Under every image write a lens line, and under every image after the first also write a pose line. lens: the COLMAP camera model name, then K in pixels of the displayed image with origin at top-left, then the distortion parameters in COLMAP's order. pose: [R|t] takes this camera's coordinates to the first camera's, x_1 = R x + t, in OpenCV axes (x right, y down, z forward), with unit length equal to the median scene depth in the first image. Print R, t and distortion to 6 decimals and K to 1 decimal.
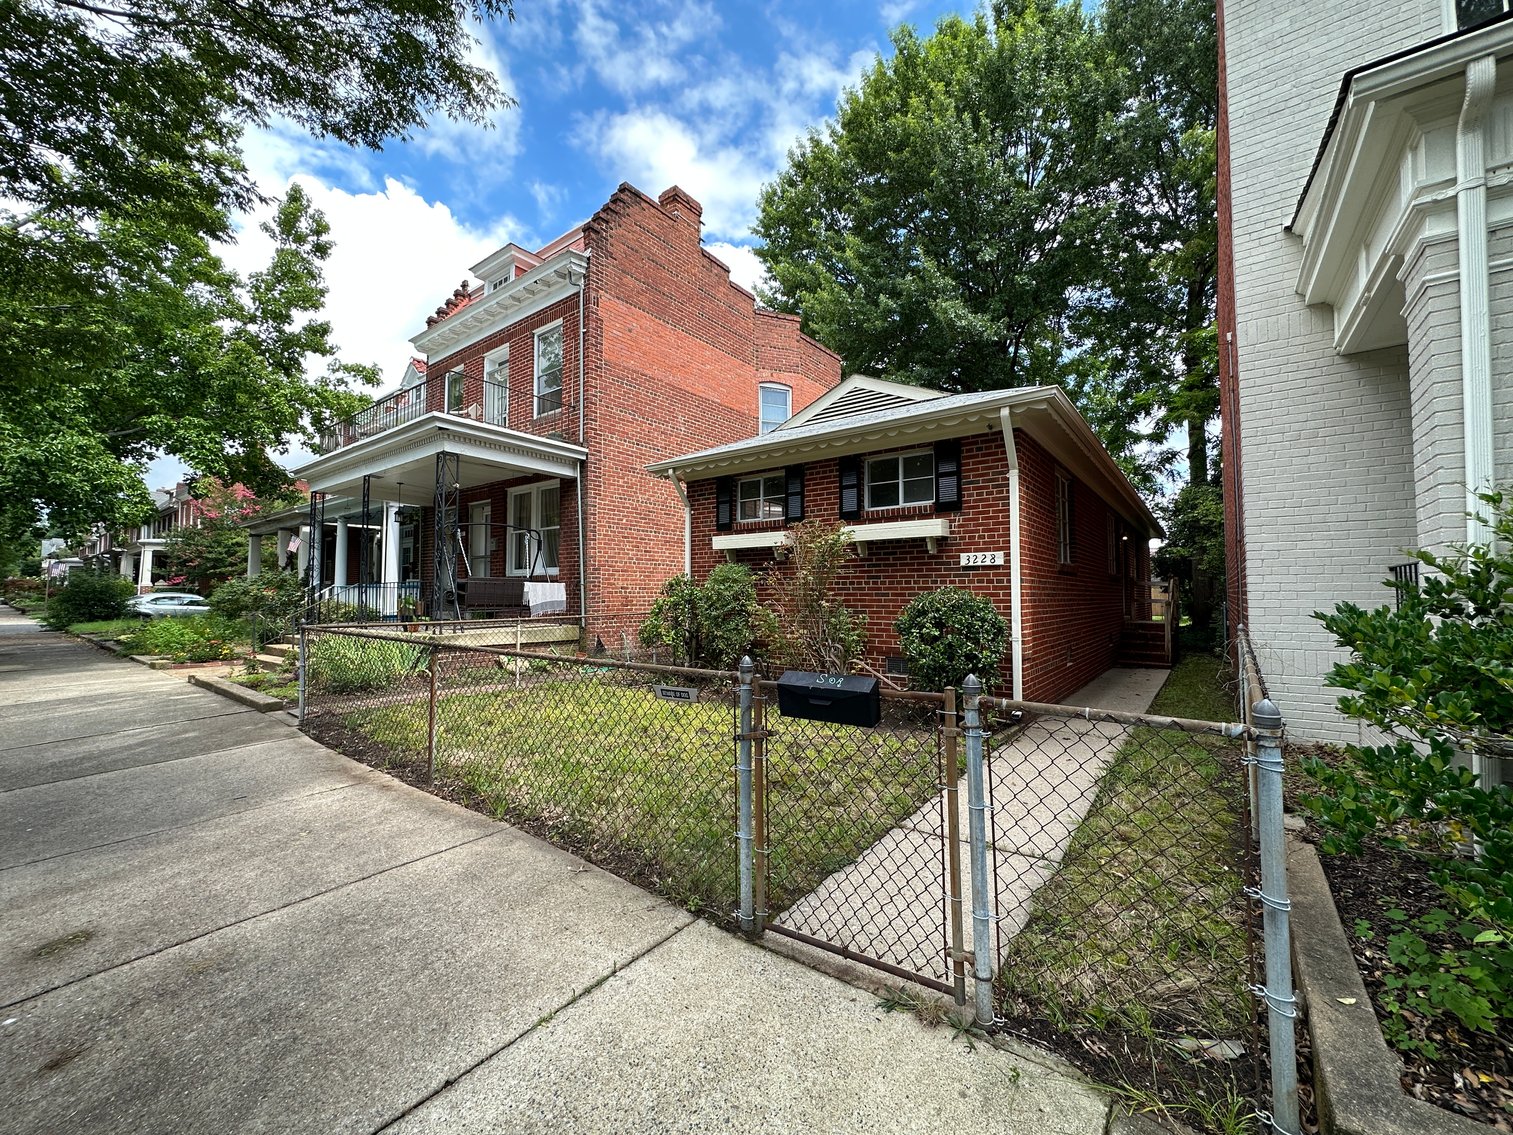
lens RADIAL K [[601.9, 0, 756.5], [0, 601.9, 567.5], [0, 0, 1]] dist [-0.002315, 0.000488]
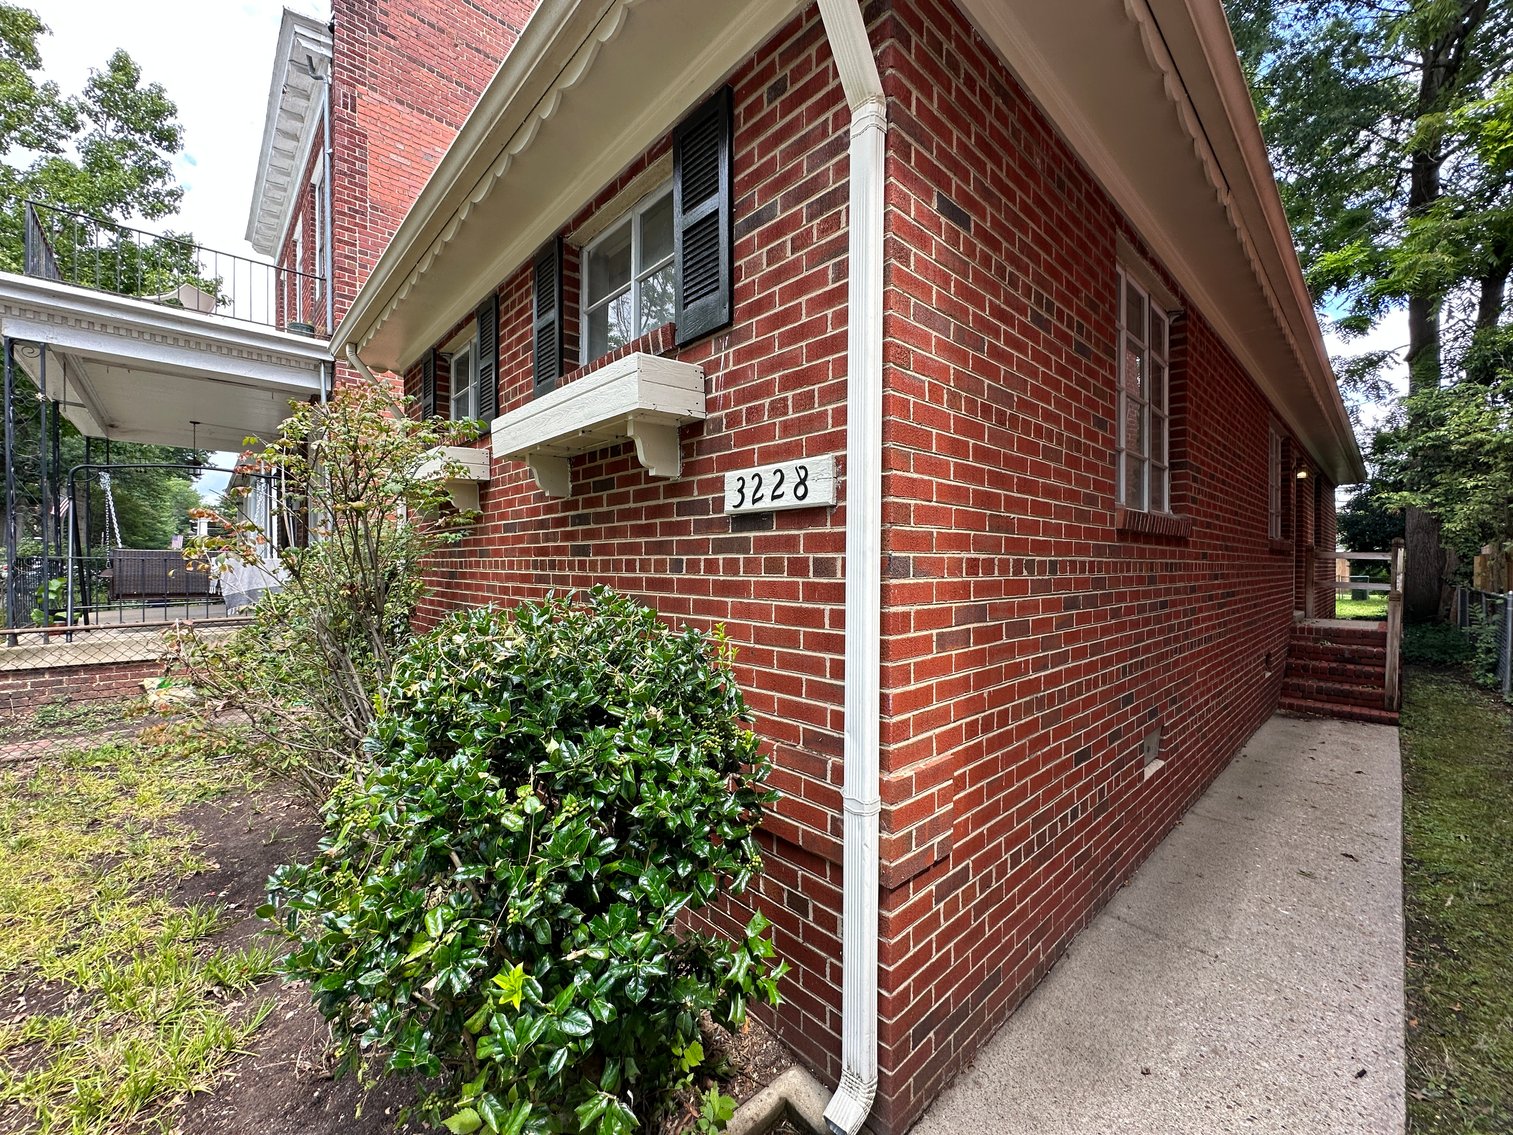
lens RADIAL K [[603.8, 0, 756.5], [0, 603.8, 567.5], [0, 0, 1]] dist [-0.002656, -0.000205]
pose [[0.986103, 0.001841, -0.166127, 0.307747], [0.006957, 0.998604, 0.052365, 0.006393], [0.165991, -0.052793, 0.984713, 0.538491]]
